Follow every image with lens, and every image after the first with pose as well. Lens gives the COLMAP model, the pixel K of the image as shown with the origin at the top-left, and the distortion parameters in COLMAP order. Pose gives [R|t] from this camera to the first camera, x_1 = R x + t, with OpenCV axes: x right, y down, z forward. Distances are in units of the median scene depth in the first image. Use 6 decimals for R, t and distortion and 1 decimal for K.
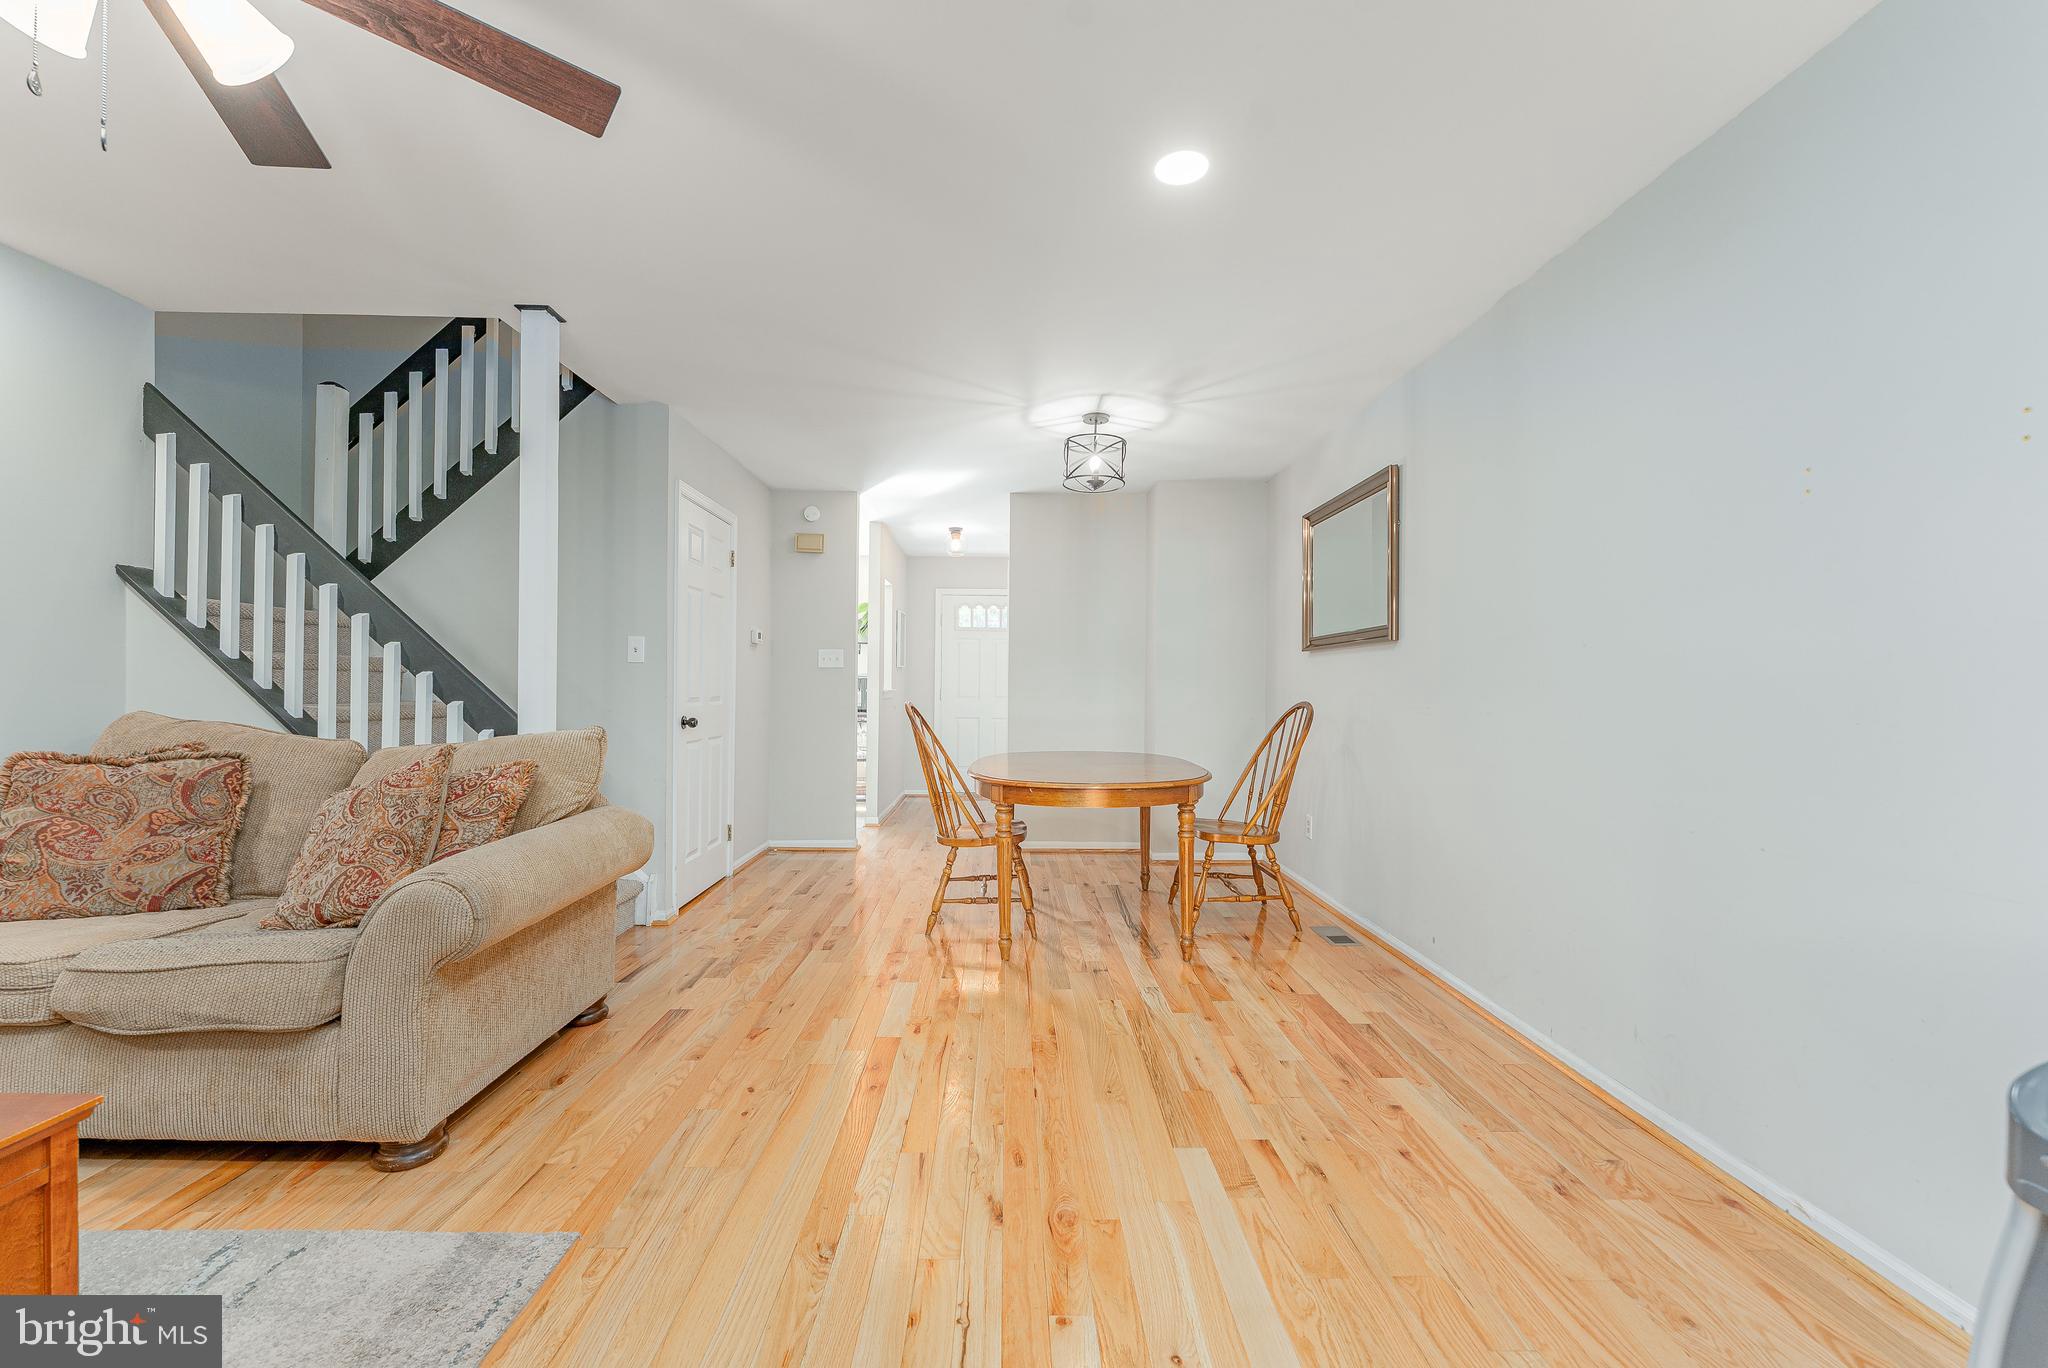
lens RADIAL K [[830.7, 0, 1014.8], [0, 830.7, 691.6], [0, 0, 1]] dist [0.001611, -0.001742]
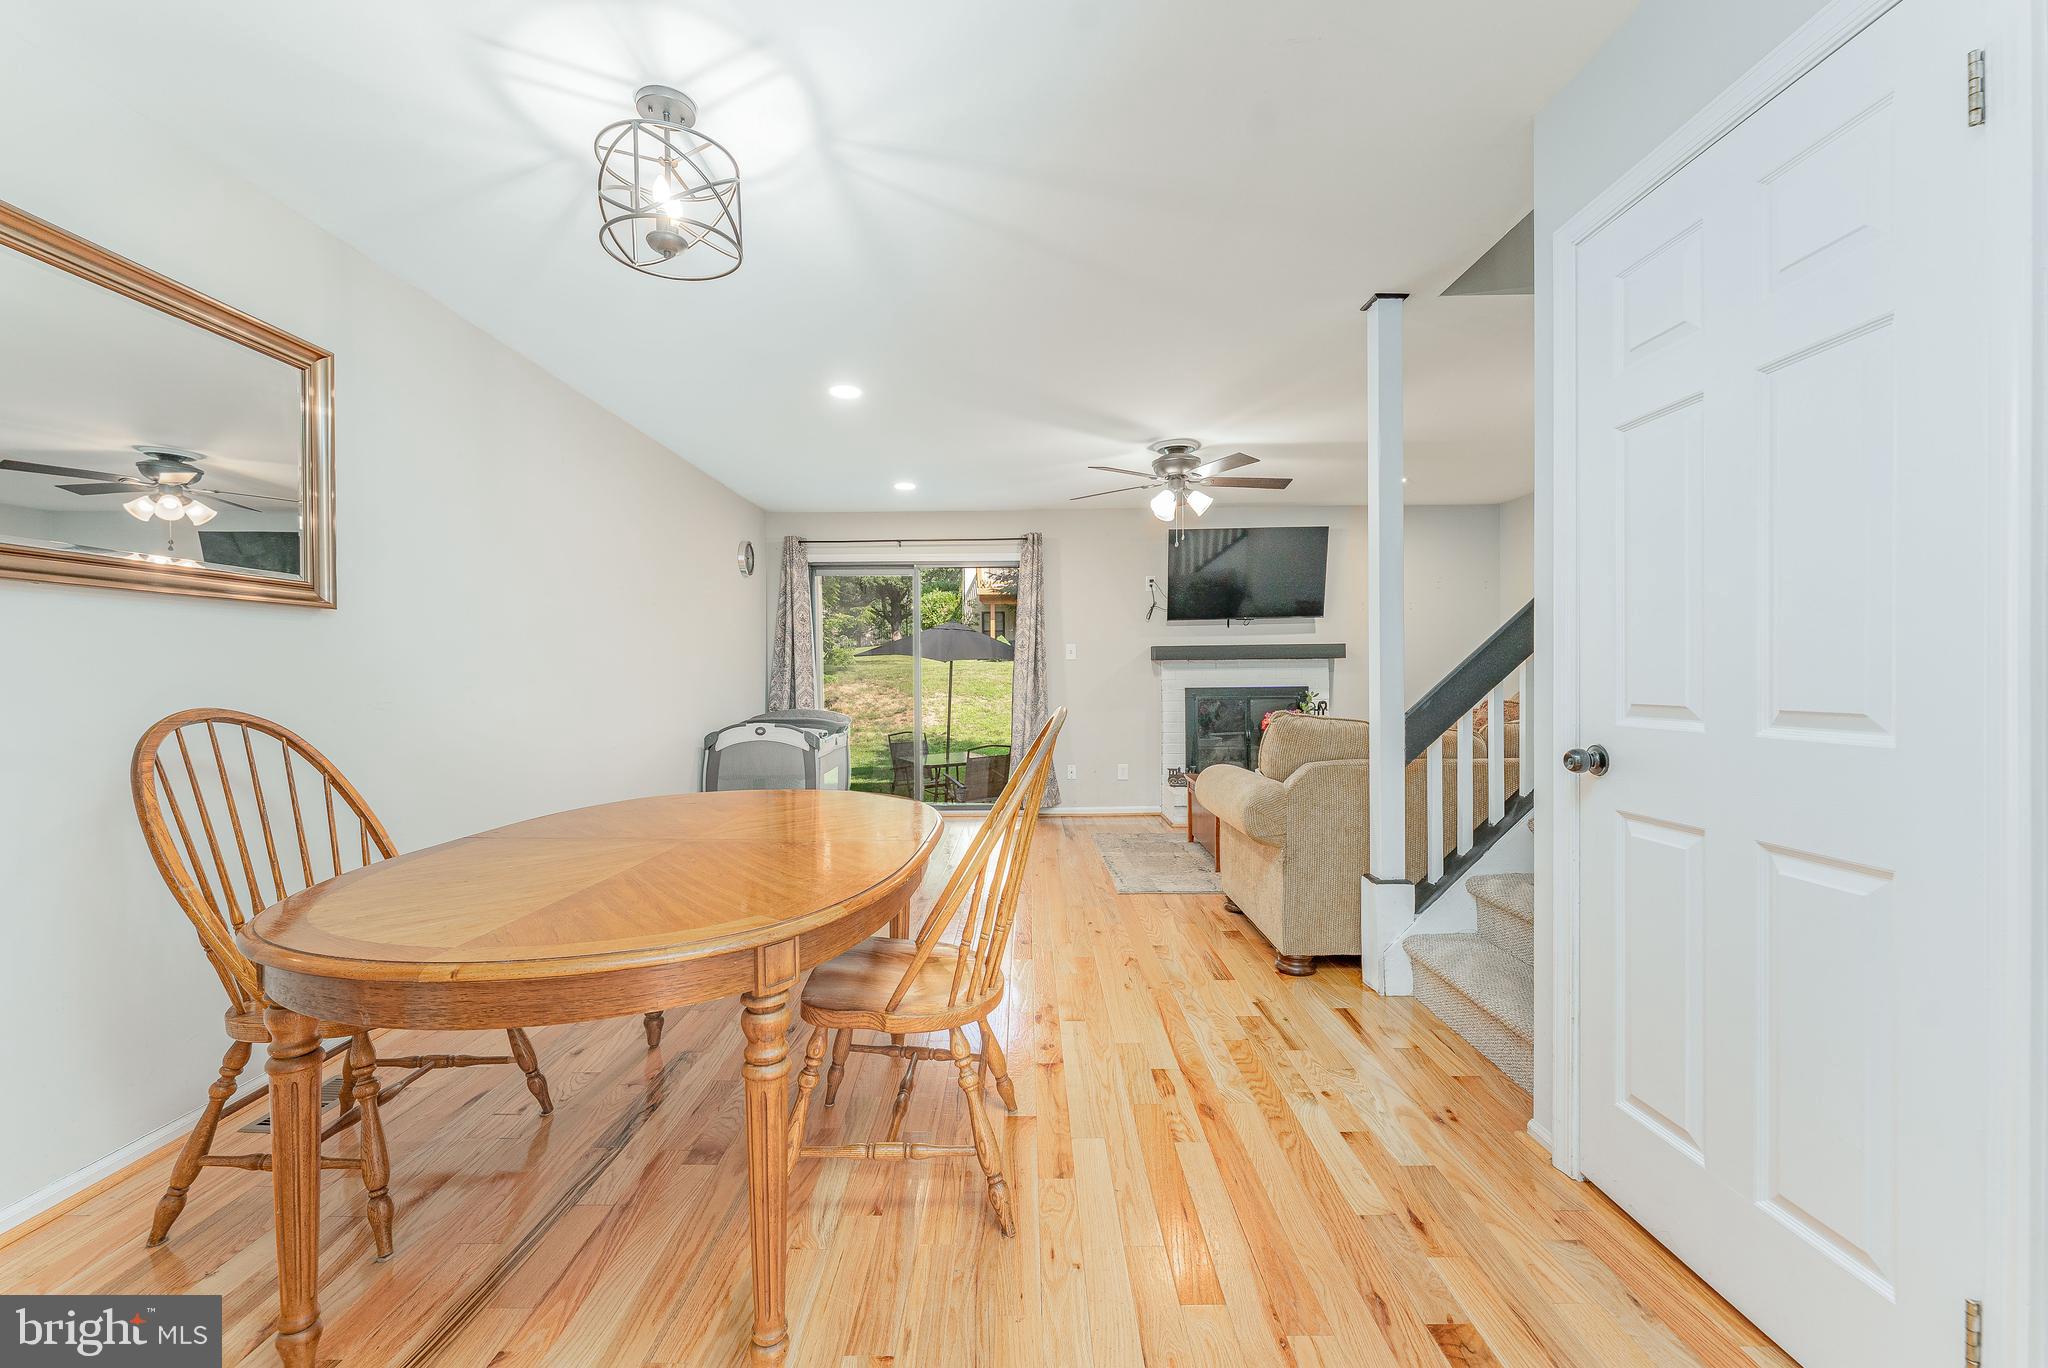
lens RADIAL K [[830.7, 0, 1024.3], [0, 830.7, 684.9], [0, 0, 1]] dist [0.001611, -0.001742]
pose [[-0.999935, -0.000301, 0.011415, -0.159752], [-0.000108, 0.999856, 0.016974, -0.013401], [-0.011419, 0.016972, -0.999791, 2.100386]]
